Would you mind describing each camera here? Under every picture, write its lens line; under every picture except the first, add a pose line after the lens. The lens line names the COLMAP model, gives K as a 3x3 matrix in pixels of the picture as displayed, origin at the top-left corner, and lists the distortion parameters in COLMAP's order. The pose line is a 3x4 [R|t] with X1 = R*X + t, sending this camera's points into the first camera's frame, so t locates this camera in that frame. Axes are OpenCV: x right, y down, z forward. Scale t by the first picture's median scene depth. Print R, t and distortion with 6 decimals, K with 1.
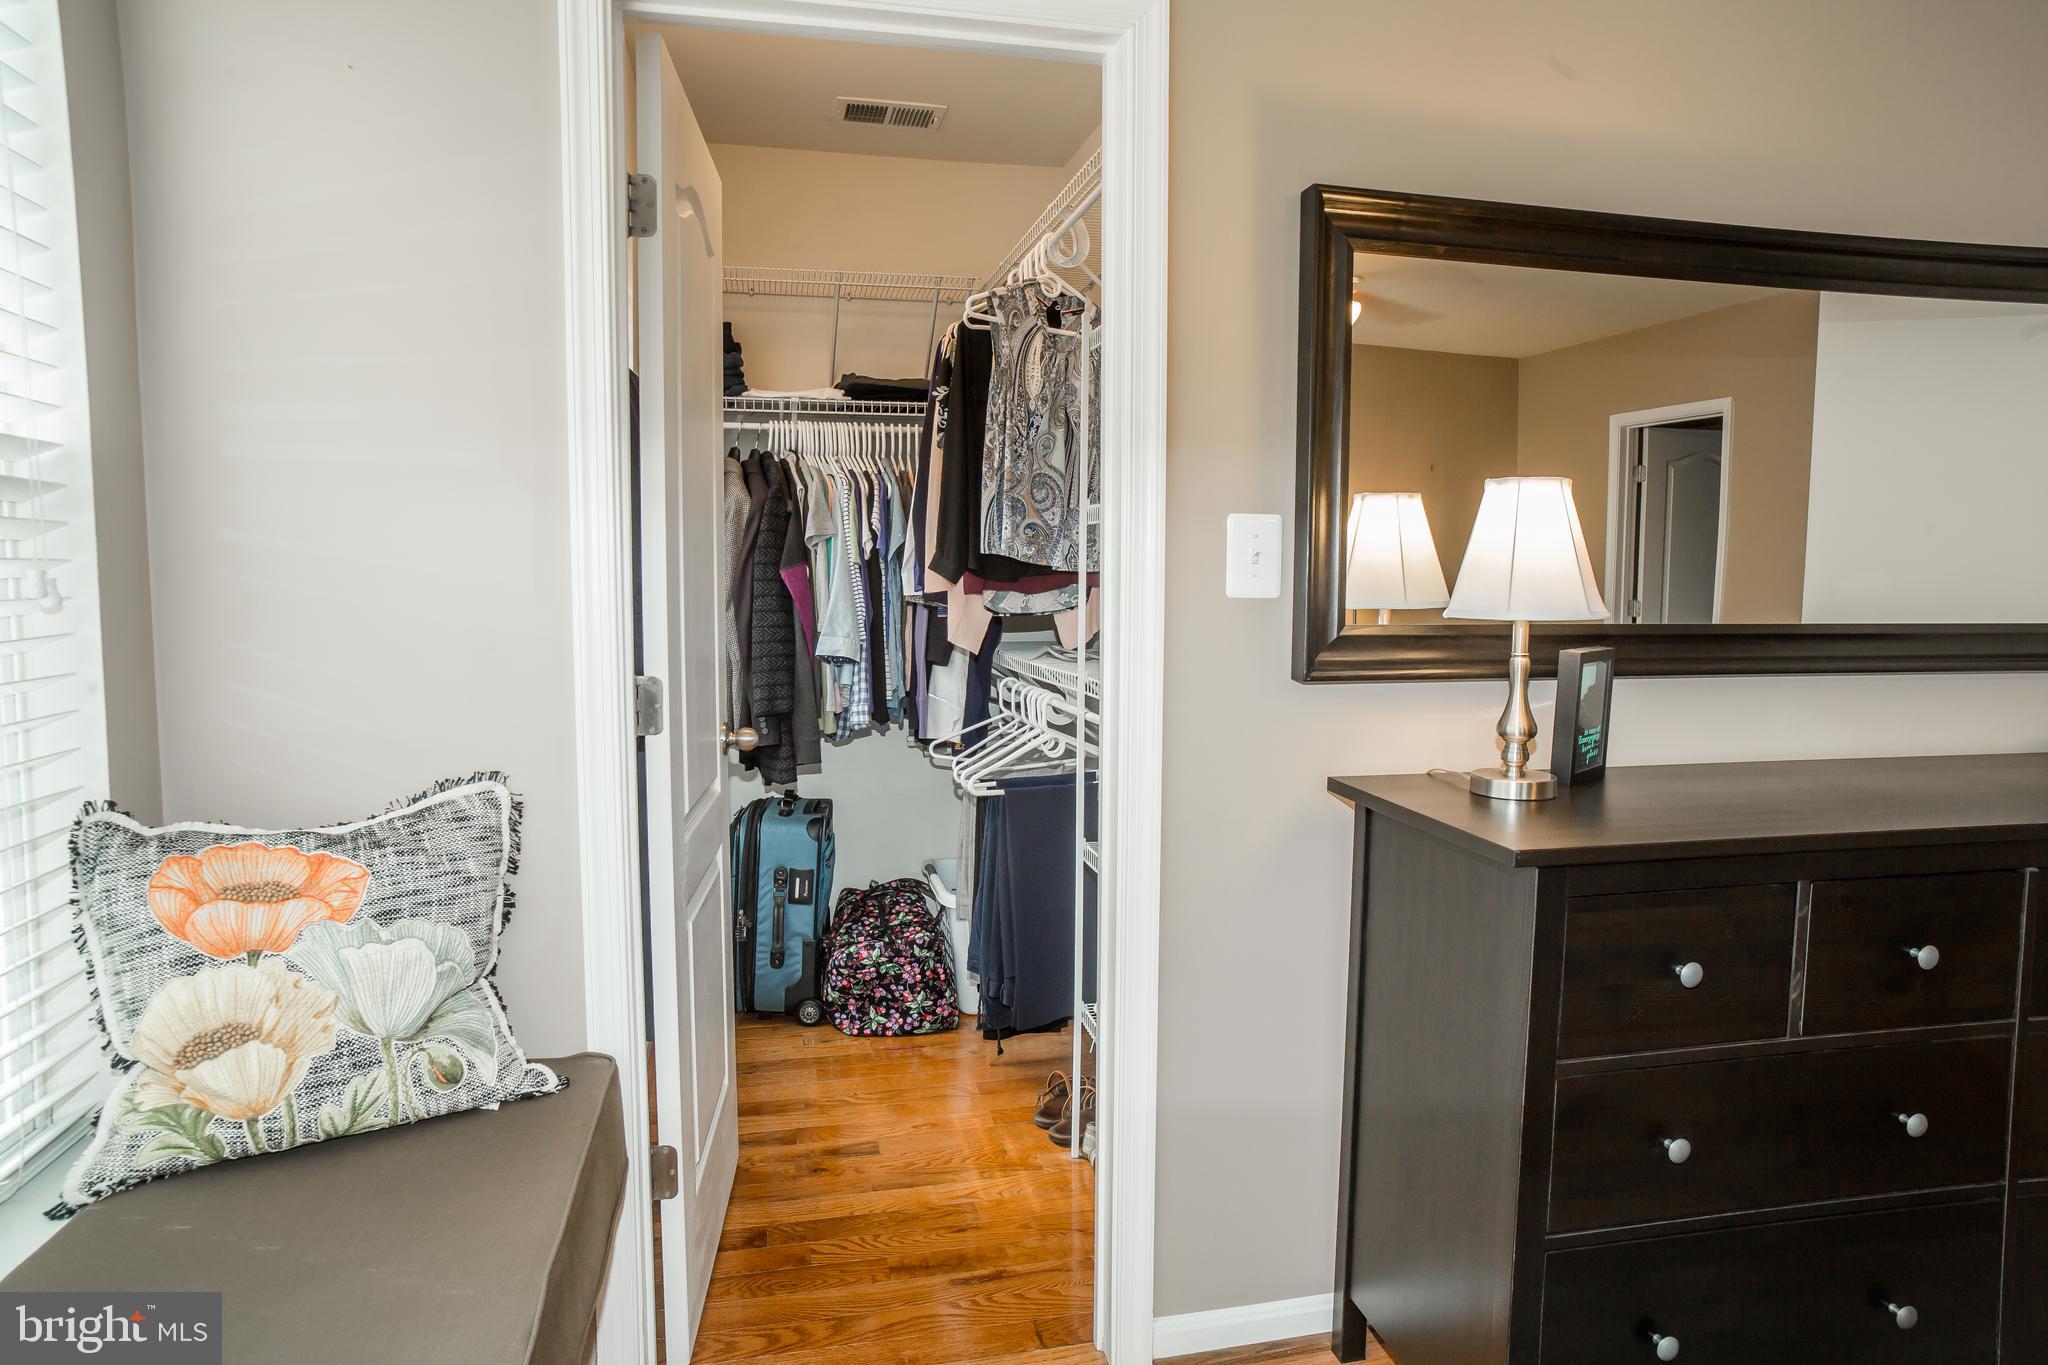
lens RADIAL K [[1244.7, 0, 1036.8], [0, 1244.7, 670.2], [0, 0, 1]] dist [-0.047048, 0.037673]
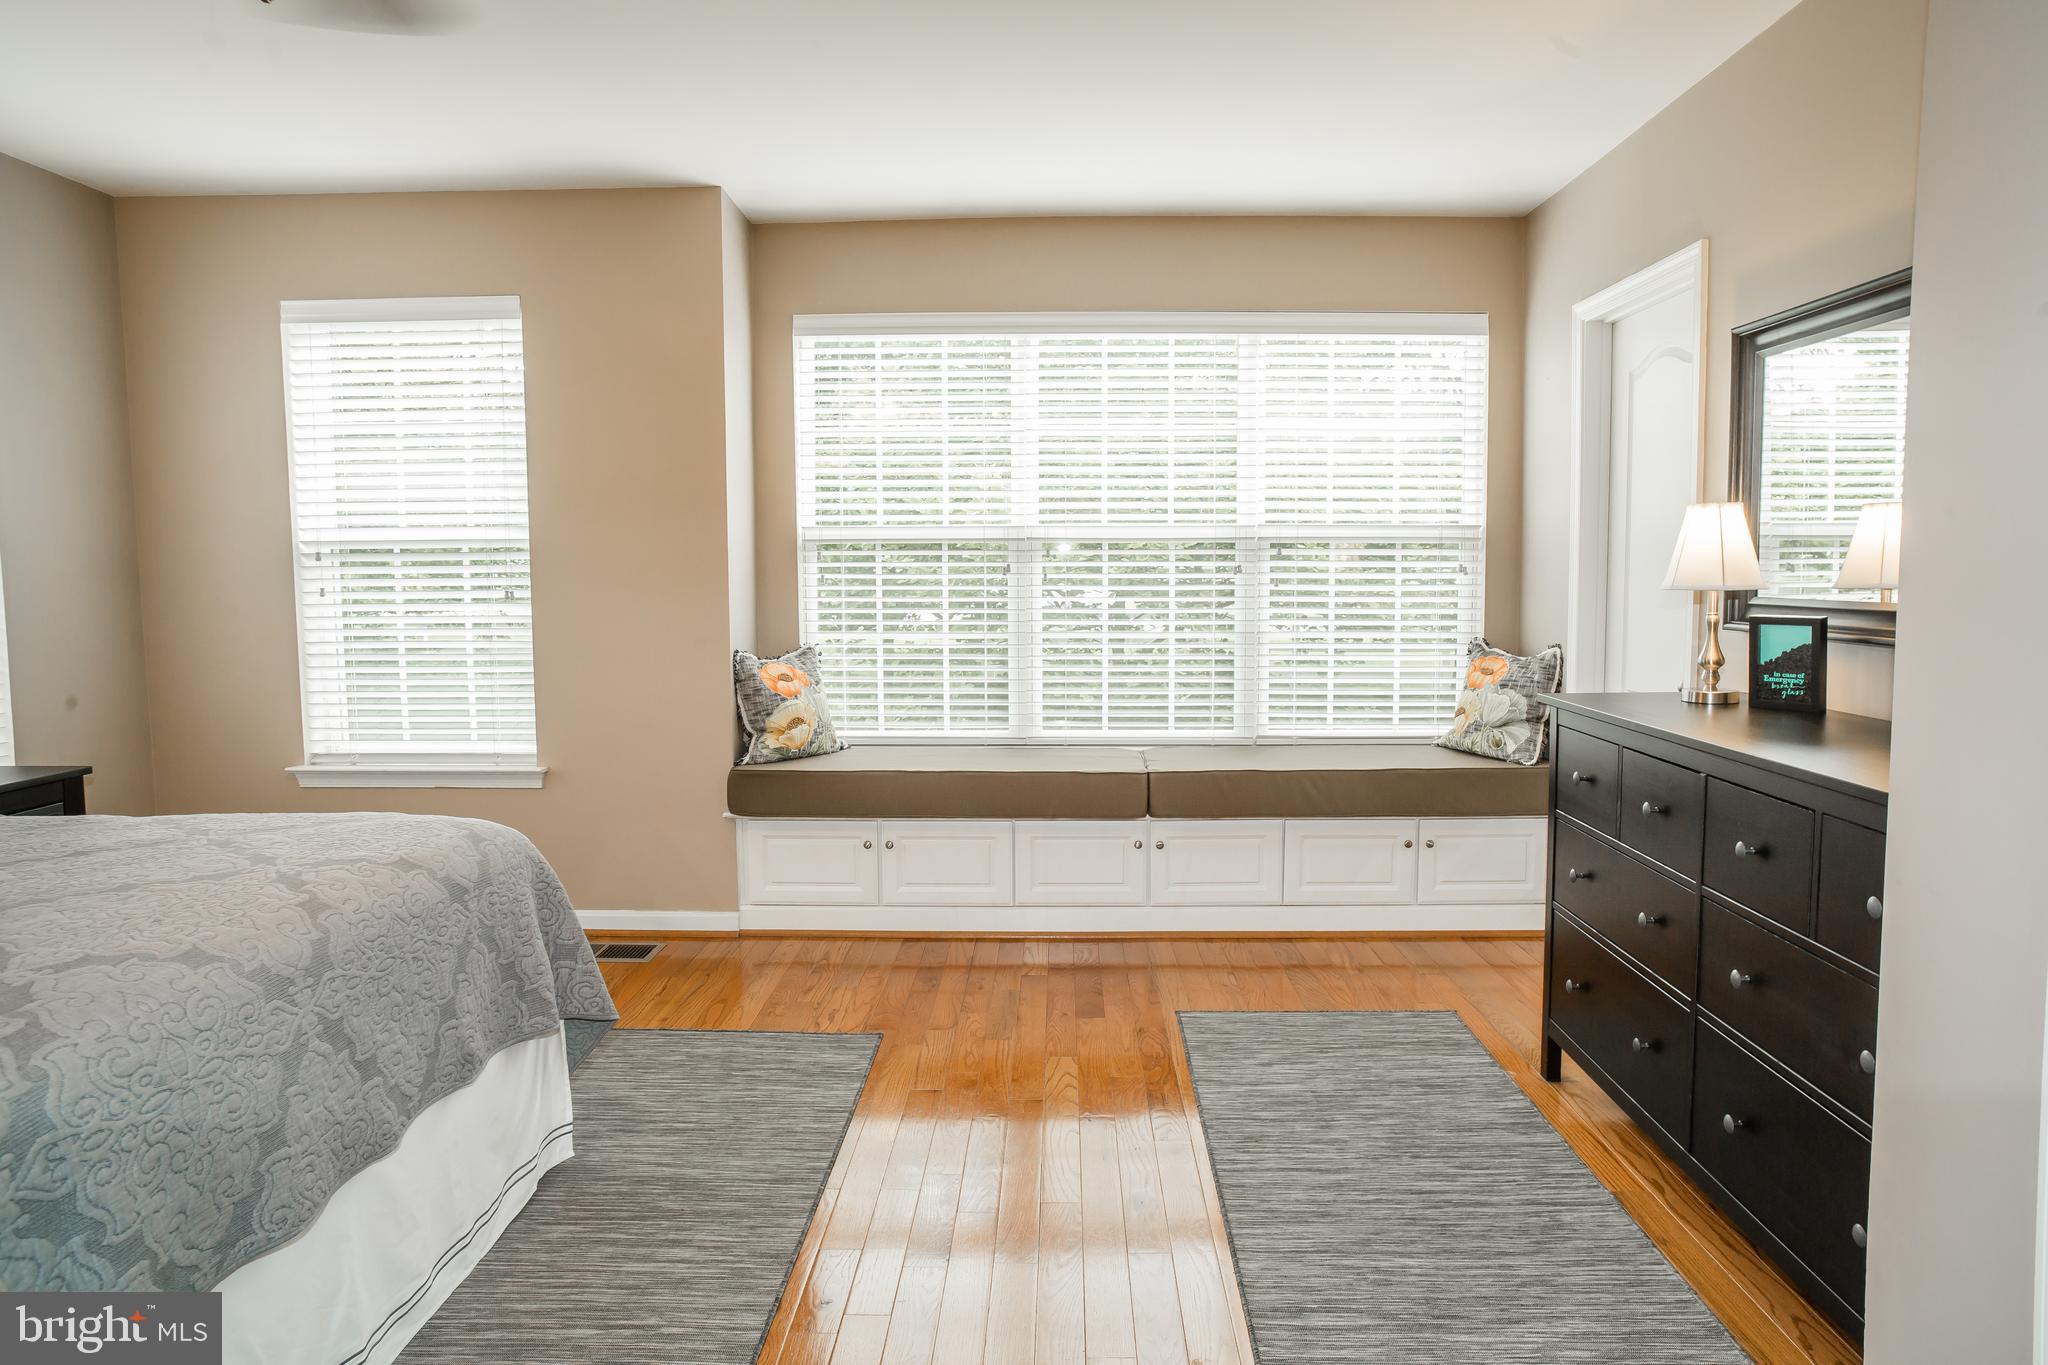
lens RADIAL K [[1244.7, 0, 1012.4], [0, 1244.7, 664.5], [0, 0, 1]] dist [-0.047048, 0.037673]
pose [[-0.273597, 0.076625, -0.958788, 2.486010], [-0.070185, 0.992574, 0.099353, -0.051321], [0.959280, 0.094475, -0.266187, 0.669232]]
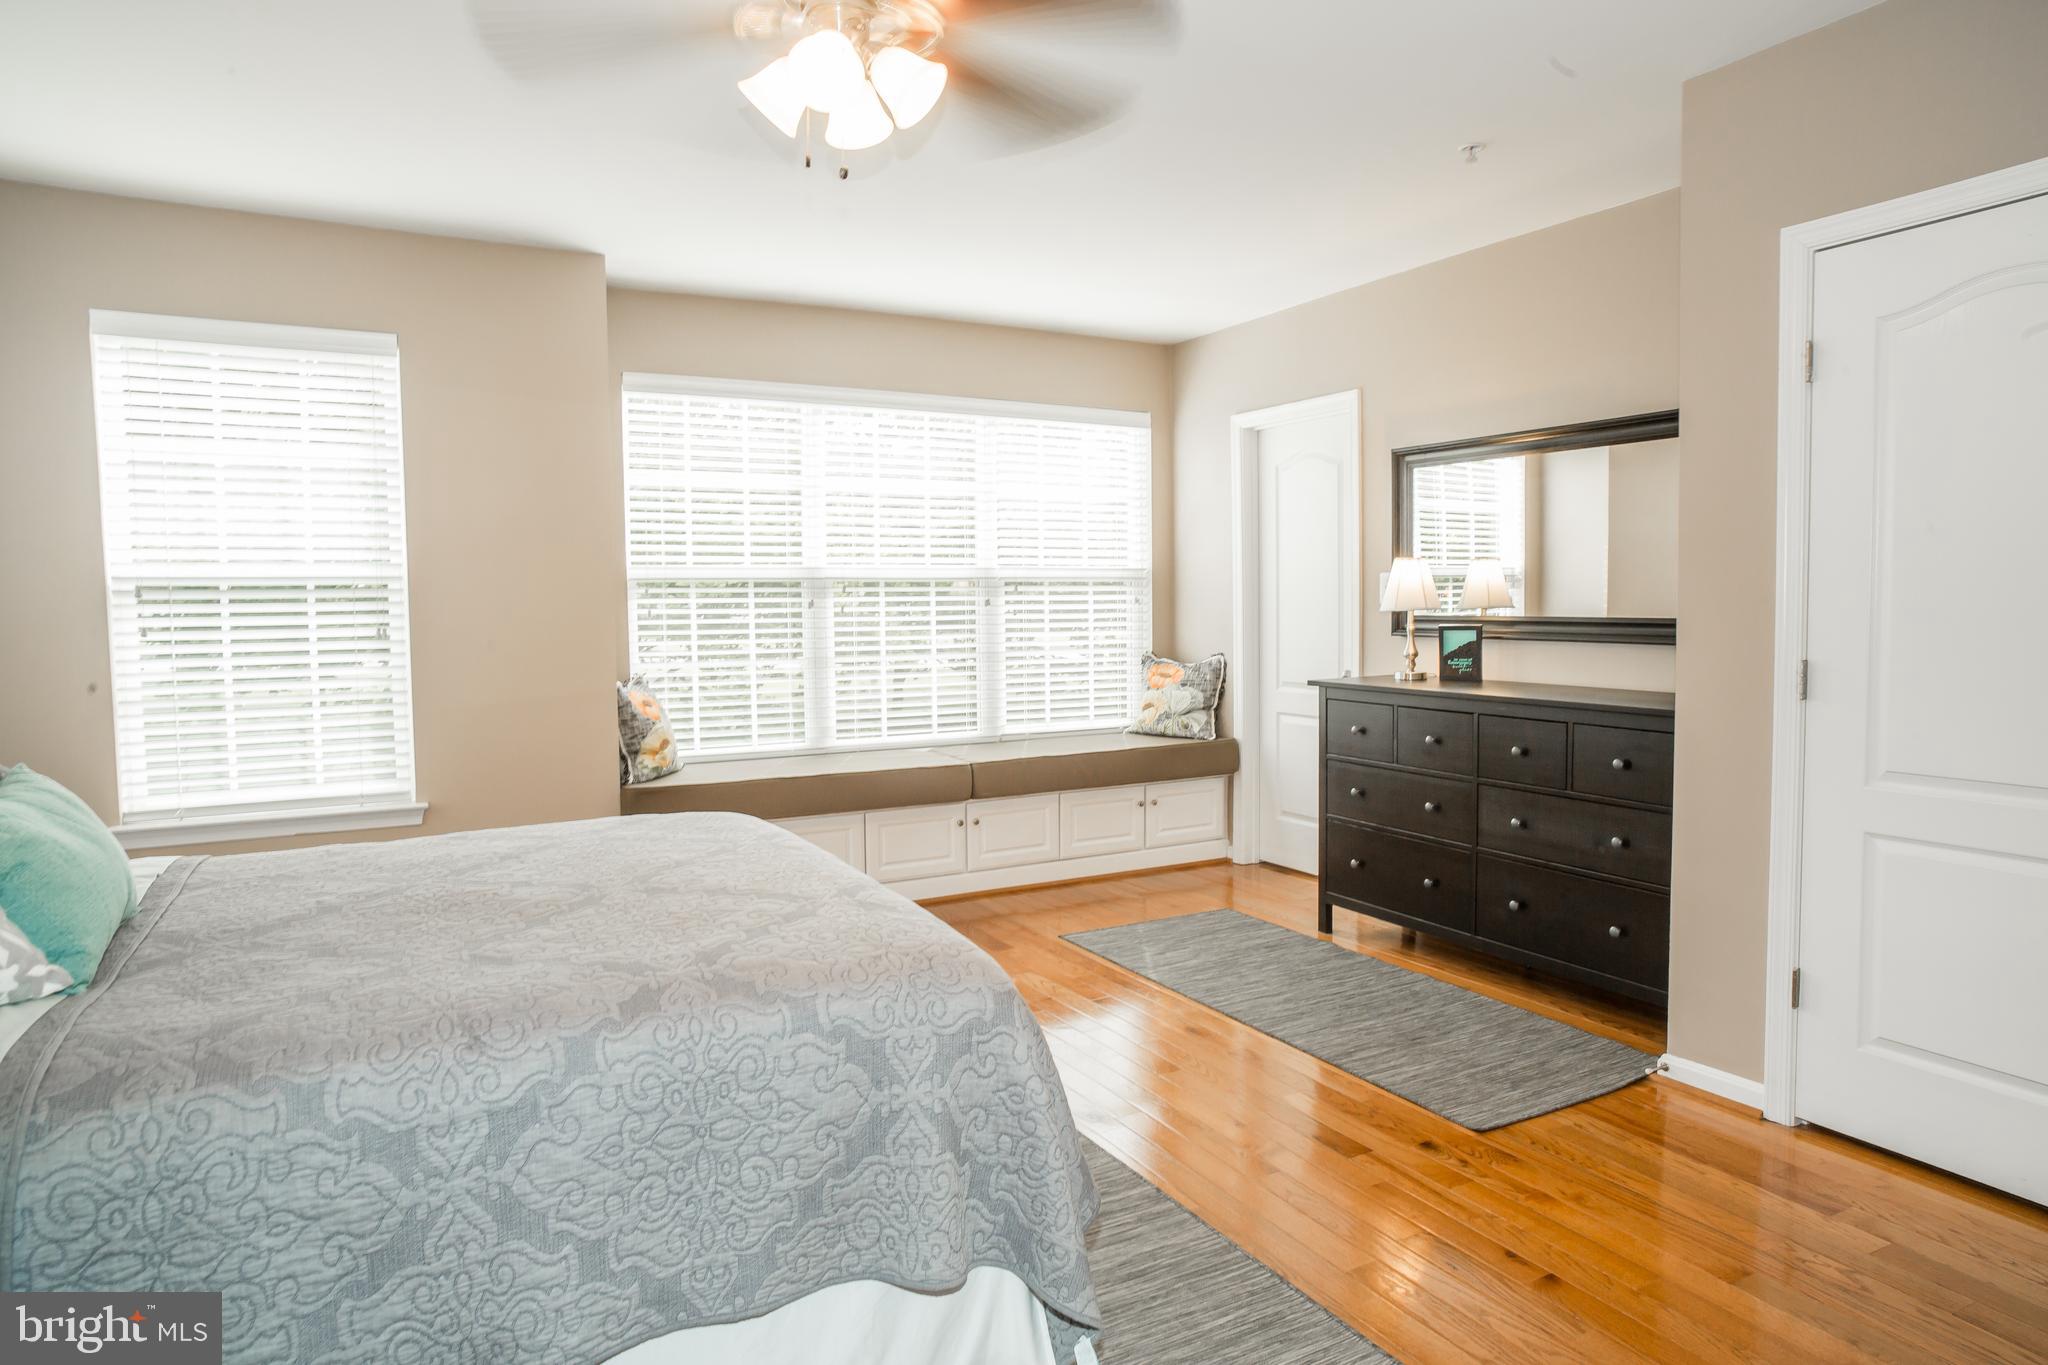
lens RADIAL K [[1244.7, 0, 996.2], [0, 1244.7, 662.4], [0, 0, 1]] dist [-0.047048, 0.037673]
pose [[0.241984, 0.046336, -0.969173, 3.125004], [-0.064703, 0.997406, 0.031531, 0.043193], [0.968121, 0.055078, 0.244354, -0.534595]]
